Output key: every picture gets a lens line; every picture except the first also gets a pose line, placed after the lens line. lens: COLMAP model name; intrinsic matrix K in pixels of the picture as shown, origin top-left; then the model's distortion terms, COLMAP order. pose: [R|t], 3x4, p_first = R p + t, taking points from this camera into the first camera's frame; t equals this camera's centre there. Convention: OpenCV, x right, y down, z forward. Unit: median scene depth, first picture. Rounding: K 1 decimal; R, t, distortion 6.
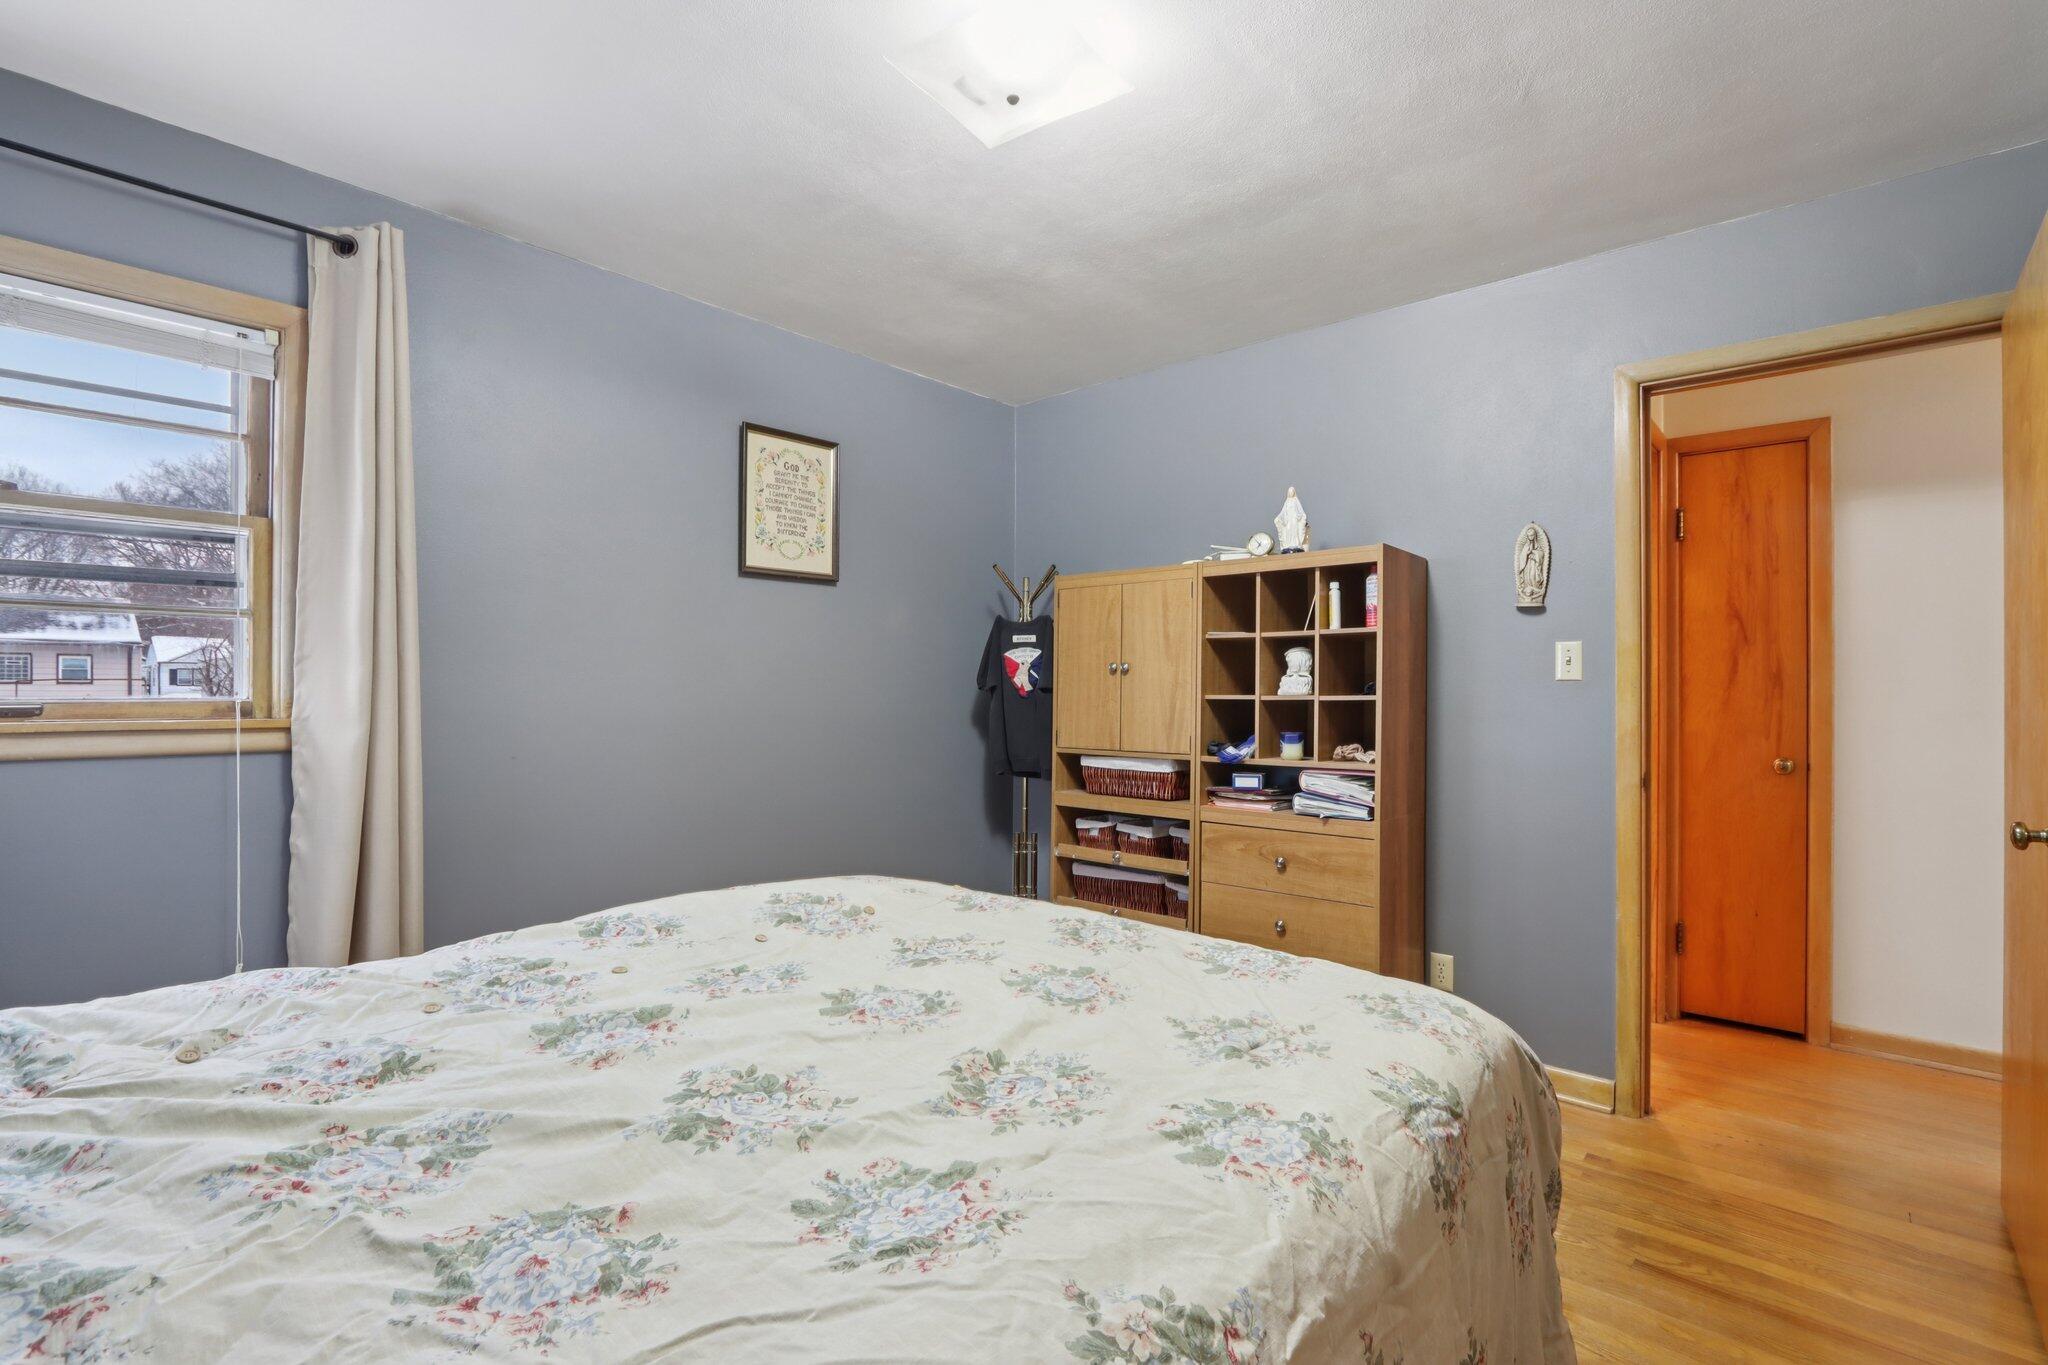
lens RADIAL K [[948.4, 0, 1011.9], [0, 948.4, 678.9], [0, 0, 1]] dist [-0.010622, 0.000333]
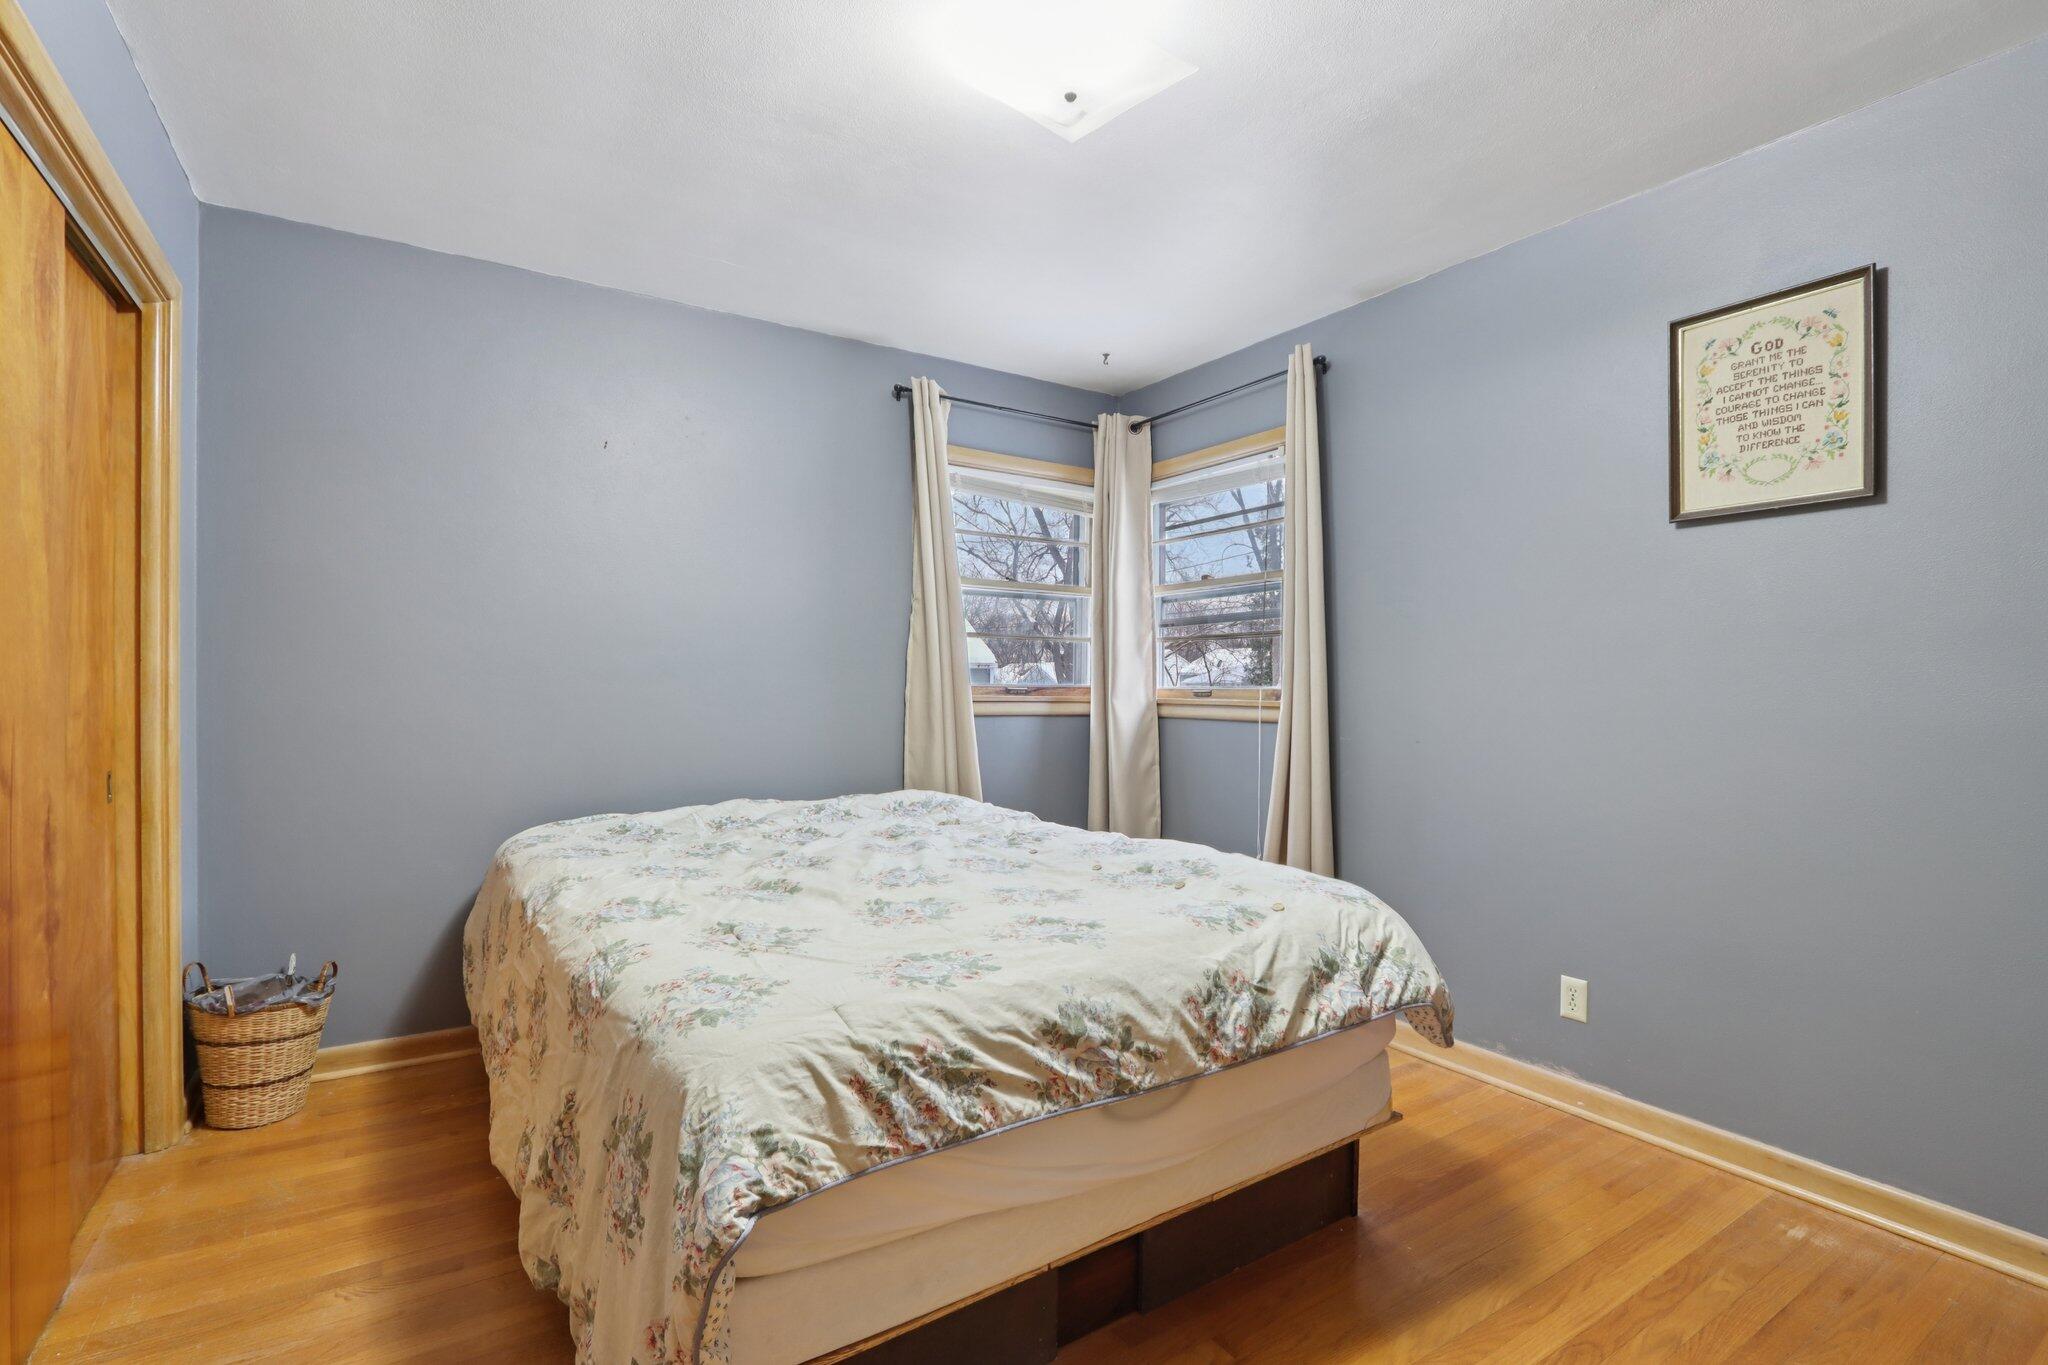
lens RADIAL K [[948.4, 0, 1011.9], [0, 948.4, 678.9], [0, 0, 1]] dist [-0.010622, 0.000333]
pose [[-0.259891, -0.000529, -0.965638, 0.540607], [0.007316, 0.999970, -0.002517, 0.010045], [0.965610, -0.007719, -0.259879, 0.641559]]
